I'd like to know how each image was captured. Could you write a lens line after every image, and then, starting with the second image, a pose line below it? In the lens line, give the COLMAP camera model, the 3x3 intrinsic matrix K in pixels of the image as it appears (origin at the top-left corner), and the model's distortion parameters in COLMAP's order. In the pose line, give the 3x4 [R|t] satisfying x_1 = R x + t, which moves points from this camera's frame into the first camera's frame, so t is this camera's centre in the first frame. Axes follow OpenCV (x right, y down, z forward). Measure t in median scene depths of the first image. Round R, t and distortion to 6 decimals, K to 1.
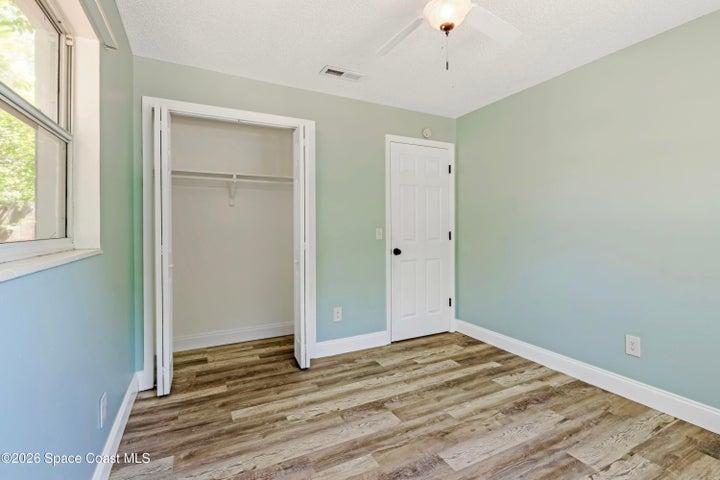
lens RADIAL K [[333.8, 0, 361.6], [0, 333.8, 233.1], [0, 0, 1]] dist [-0.007375, 0.000098]
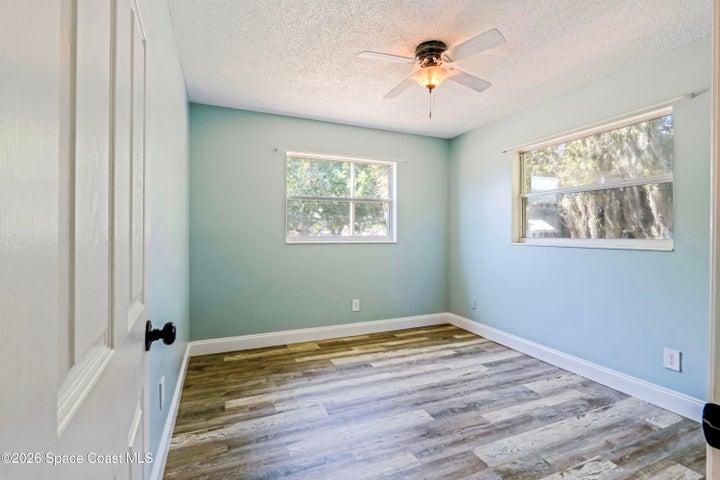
lens RADIAL K [[333.8, 0, 361.6], [0, 333.8, 233.1], [0, 0, 1]] dist [-0.007375, 0.000098]
pose [[-0.998189, -0.000266, 0.060147, 0.375990], [0.000842, 0.999830, 0.018400, -0.034395], [-0.060142, 0.018417, -0.998020, 1.971027]]
